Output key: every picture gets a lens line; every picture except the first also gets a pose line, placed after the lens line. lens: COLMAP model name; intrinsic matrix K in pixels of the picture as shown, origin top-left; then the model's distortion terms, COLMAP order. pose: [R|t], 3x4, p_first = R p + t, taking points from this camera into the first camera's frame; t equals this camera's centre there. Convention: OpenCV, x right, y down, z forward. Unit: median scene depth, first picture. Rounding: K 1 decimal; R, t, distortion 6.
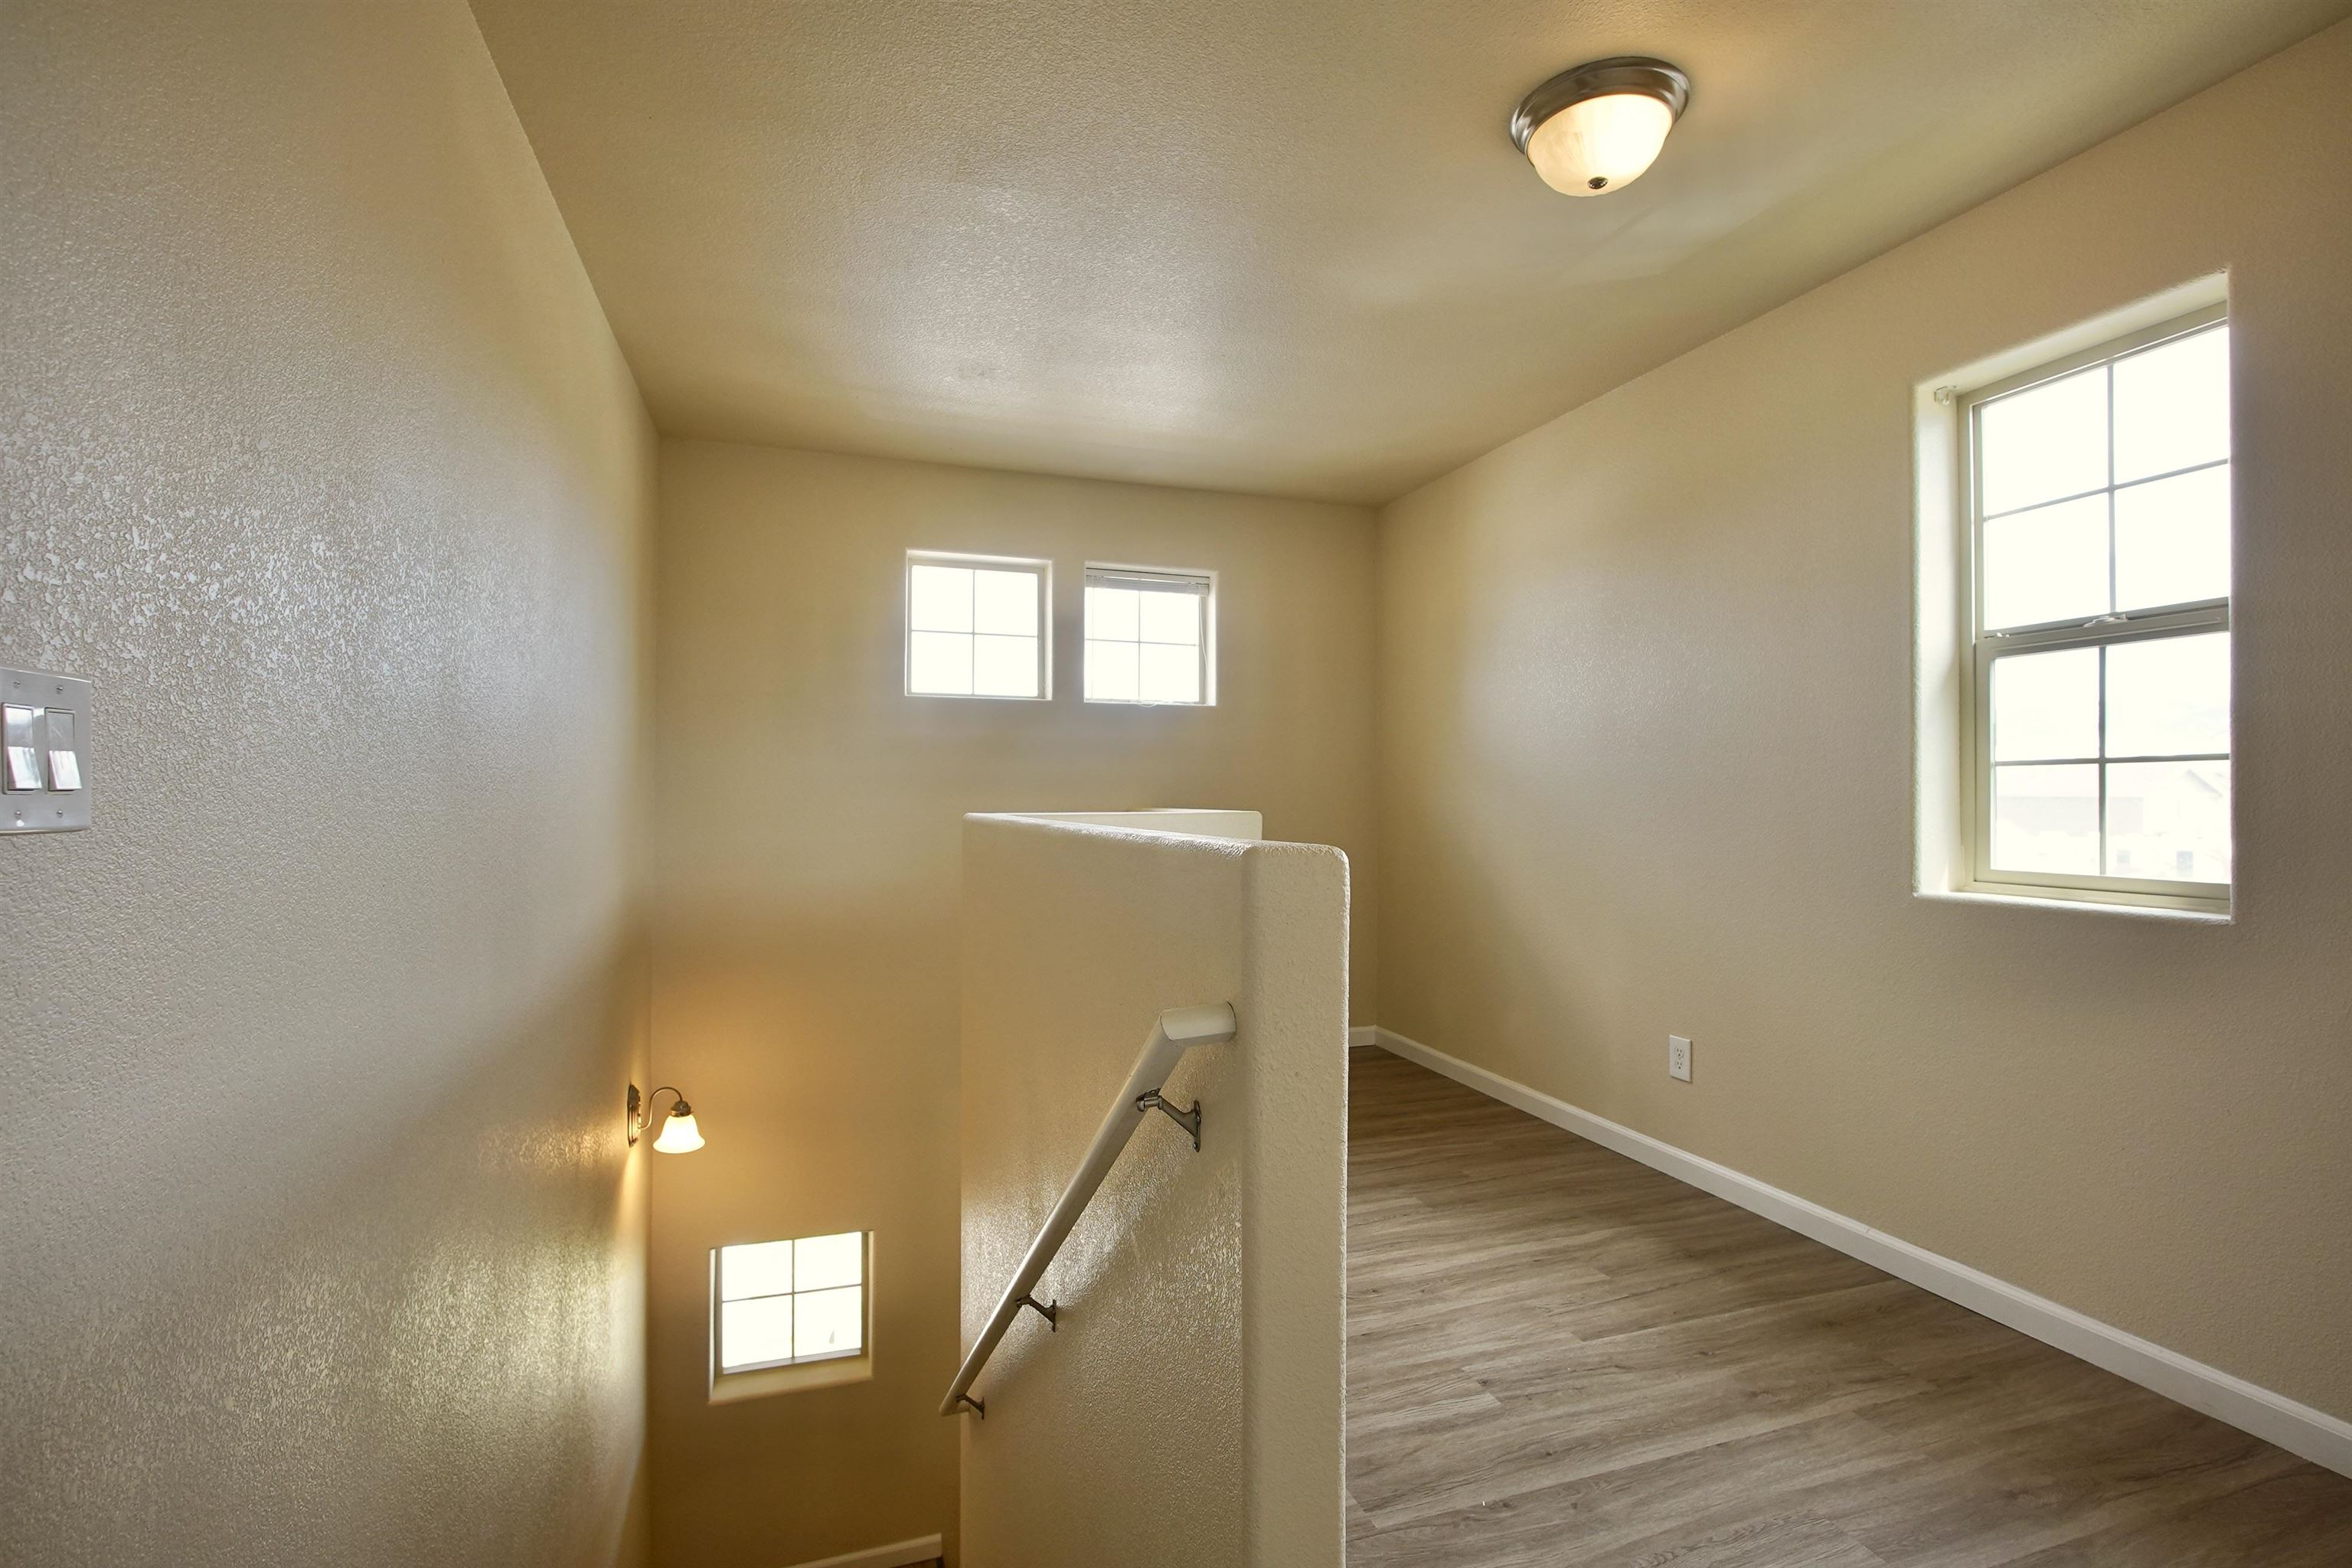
lens RADIAL K [[1079.4, 0, 1169.0], [0, 1079.4, 786.5], [0, 0, 1]] dist [-0.030466, 0.017683]
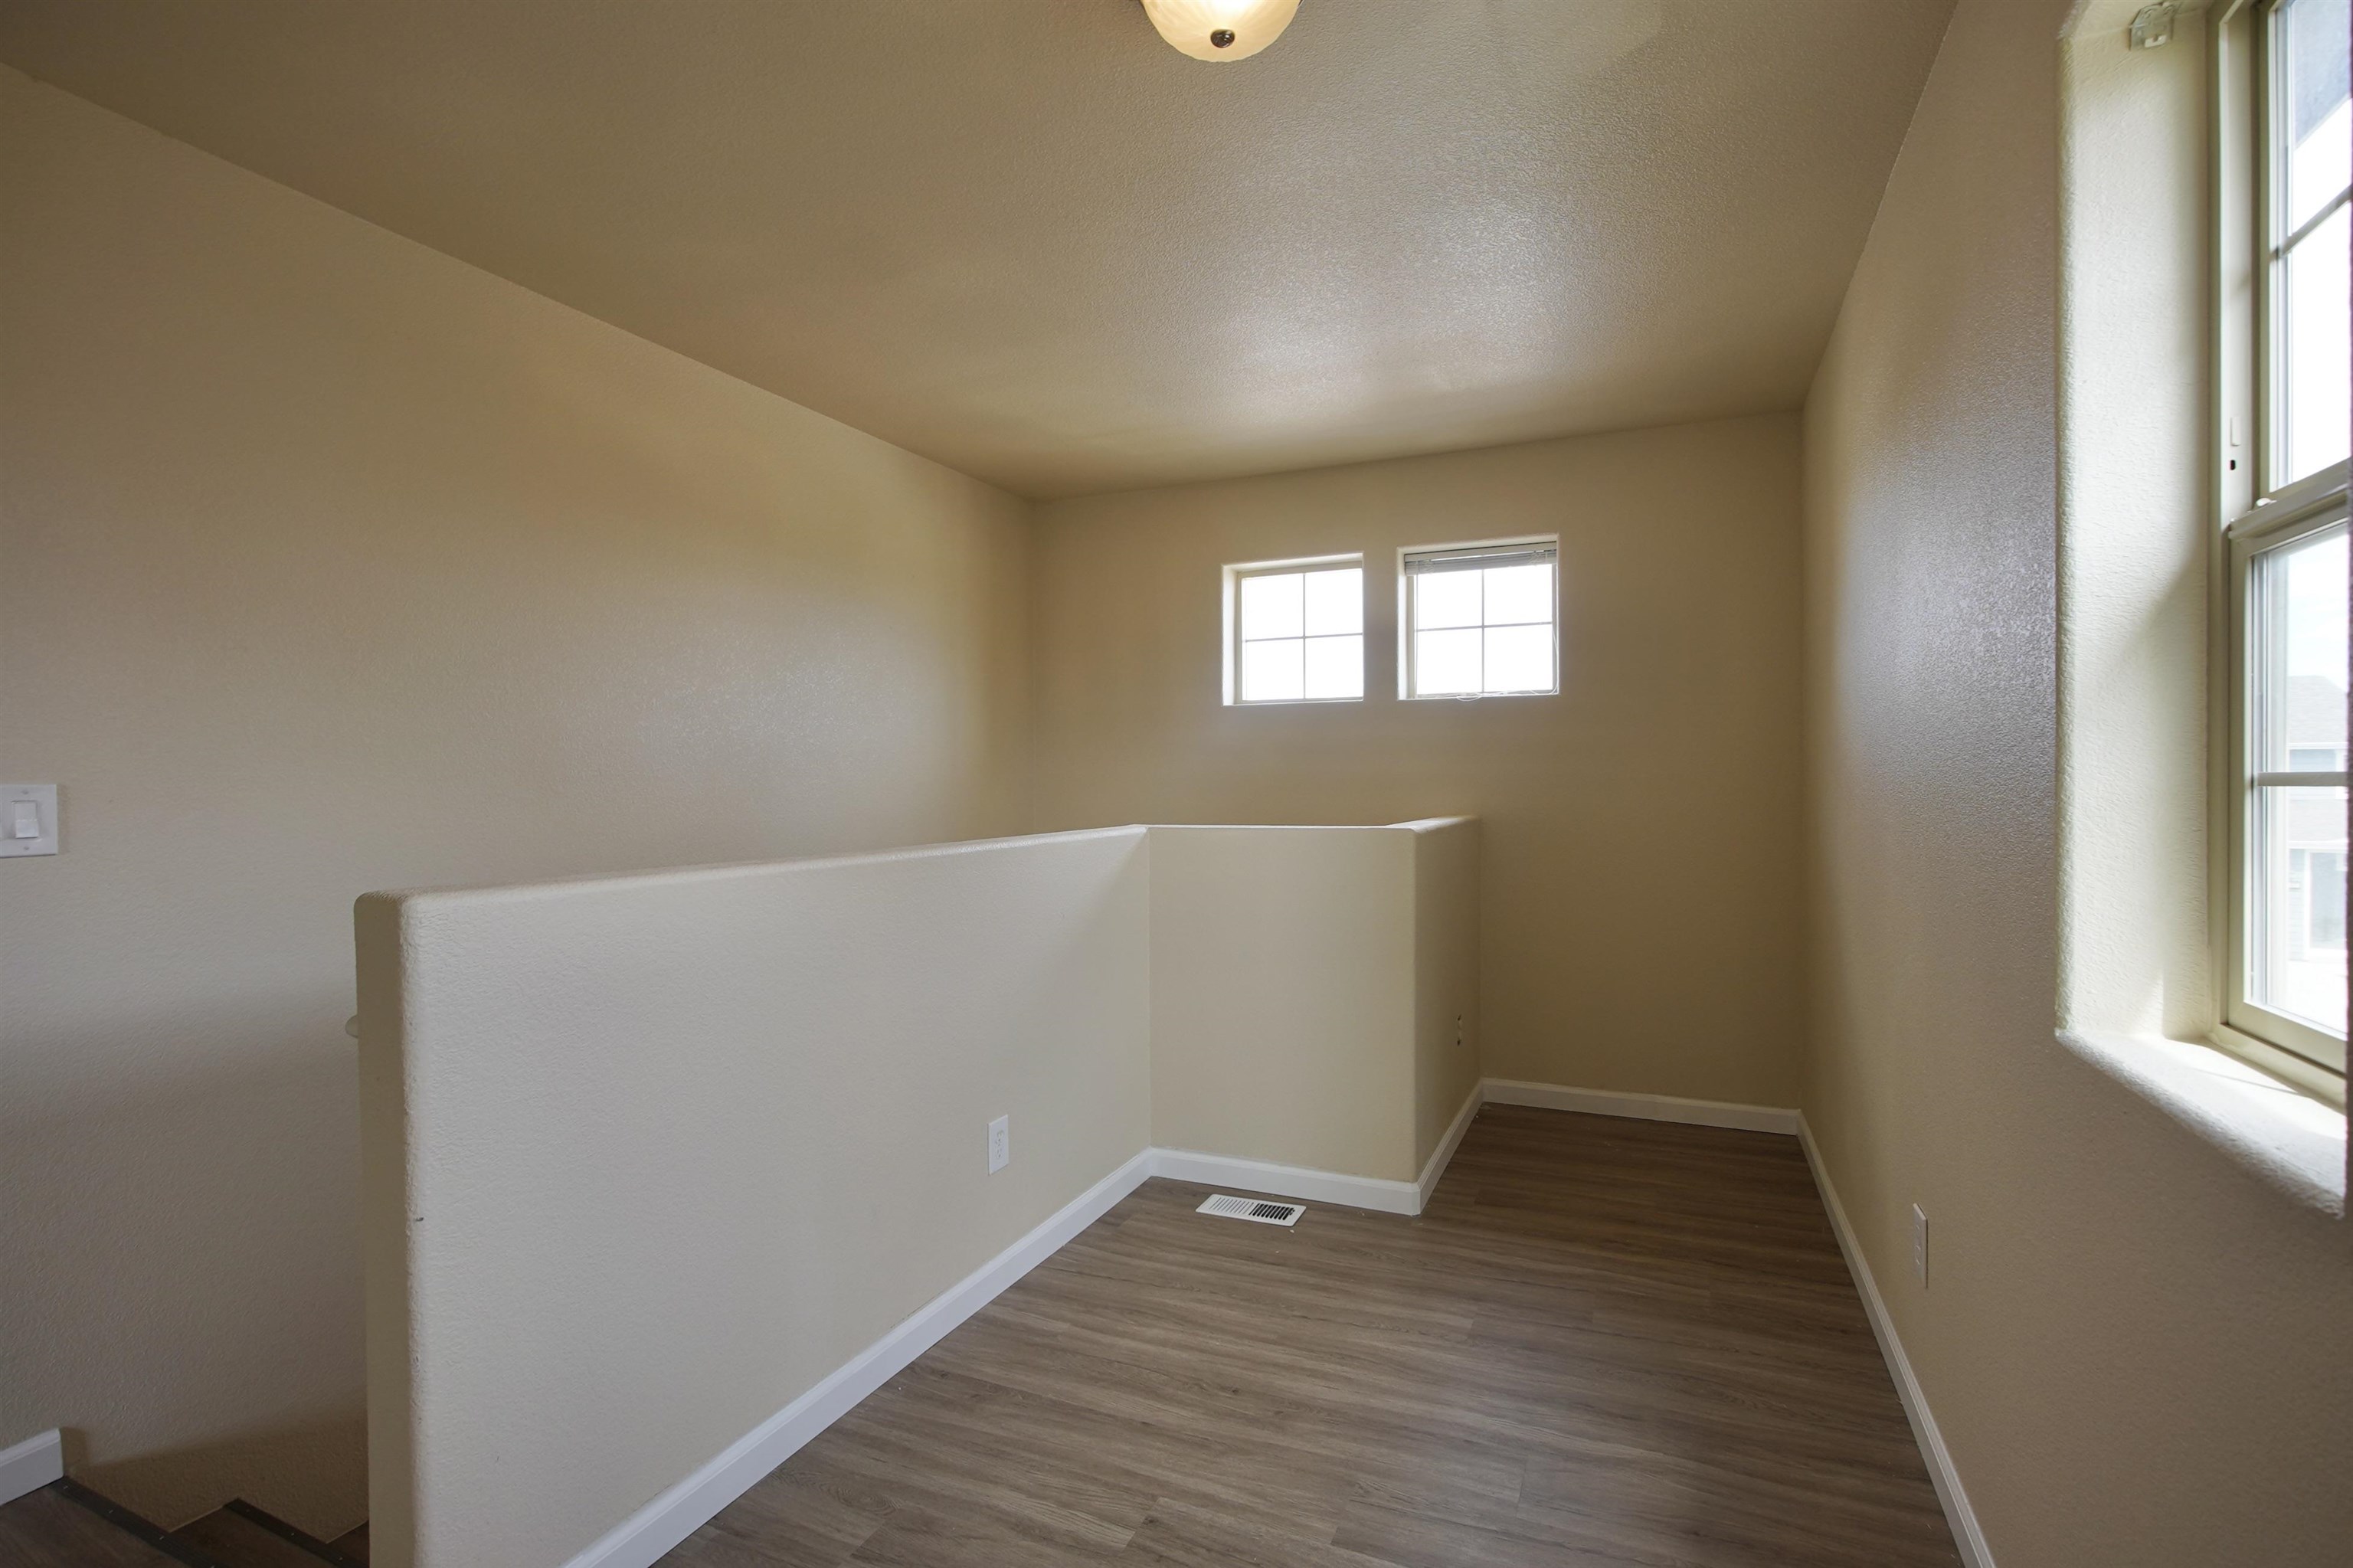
lens RADIAL K [[1079.9, 0, 1169.5], [0, 1079.9, 786.5], [0, 0, 1]] dist [-0.030466, 0.017683]
pose [[0.733263, -0.003754, -0.679935, 0.653234], [0.014684, 0.999839, 0.010315, -0.026472], [0.679787, -0.017547, 0.733200, 0.292311]]
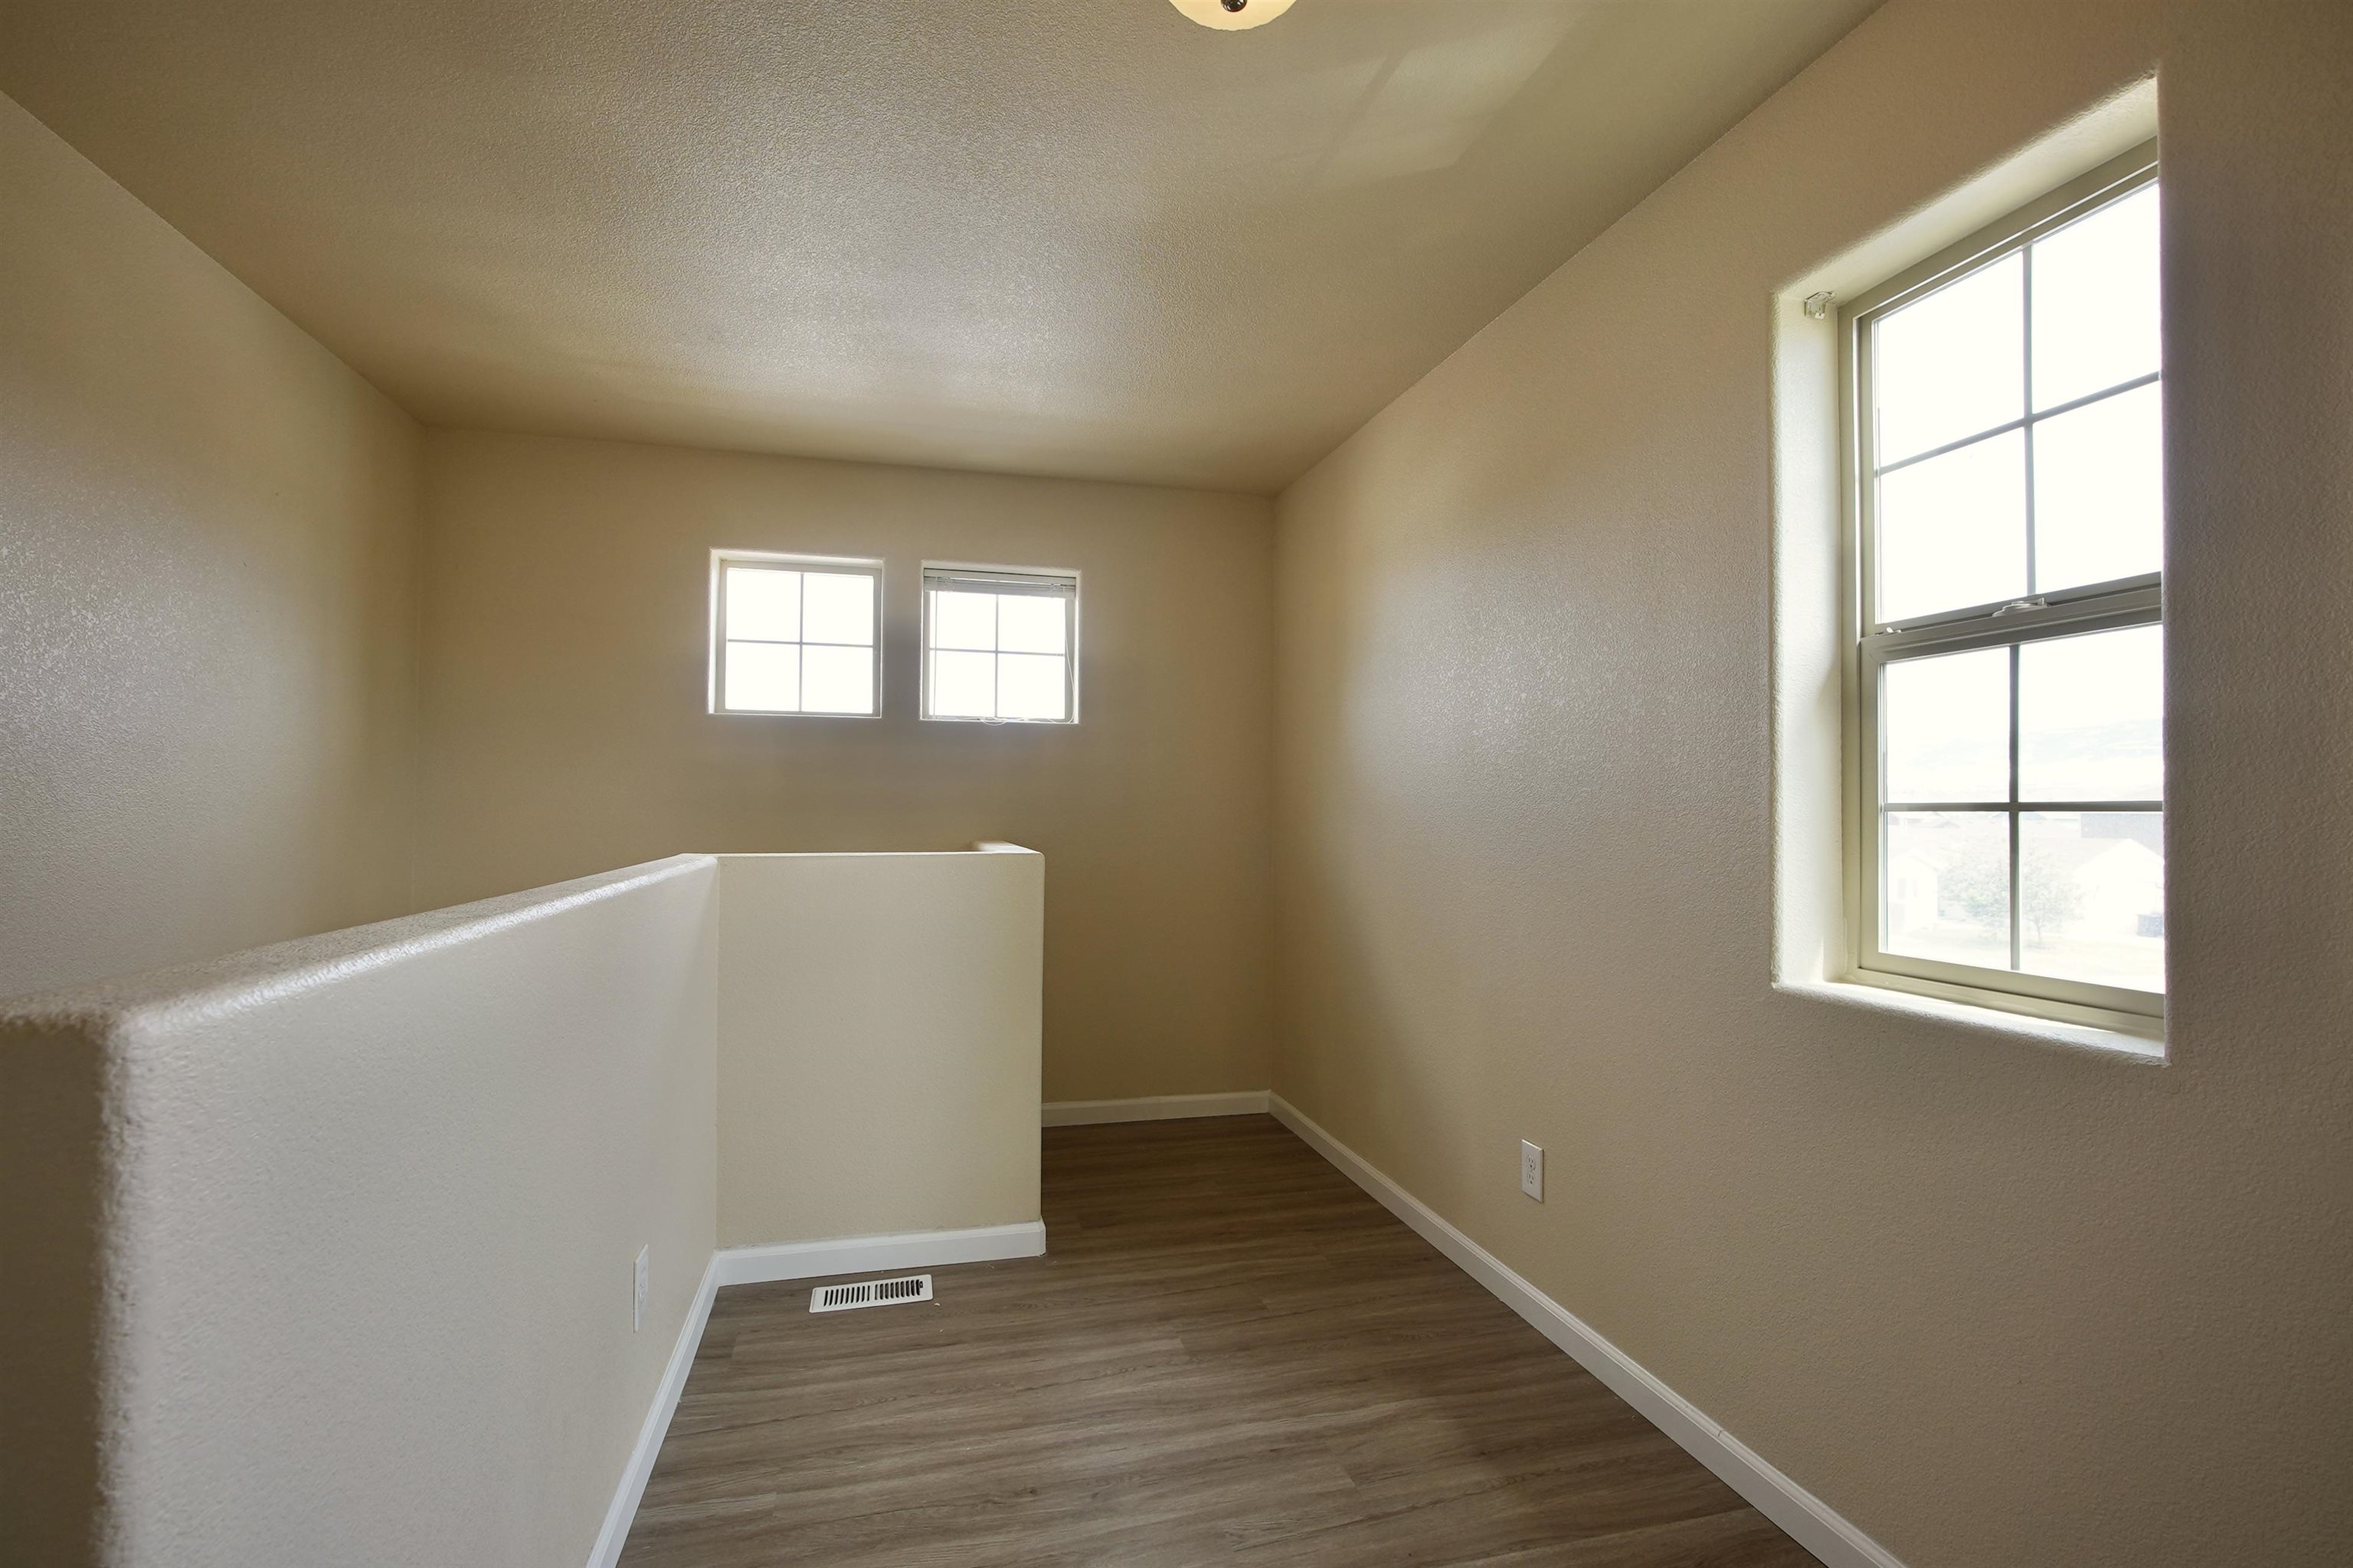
lens RADIAL K [[1086.8, 0, 1167.1], [0, 1086.8, 791.7], [0, 0, 1]] dist [-0.025791, 0.013418]
pose [[0.997348, 0.002691, -0.072737, 0.299554], [-0.003257, 0.999965, -0.007664, -0.021791], [0.072714, 0.007880, 0.997322, 0.204780]]
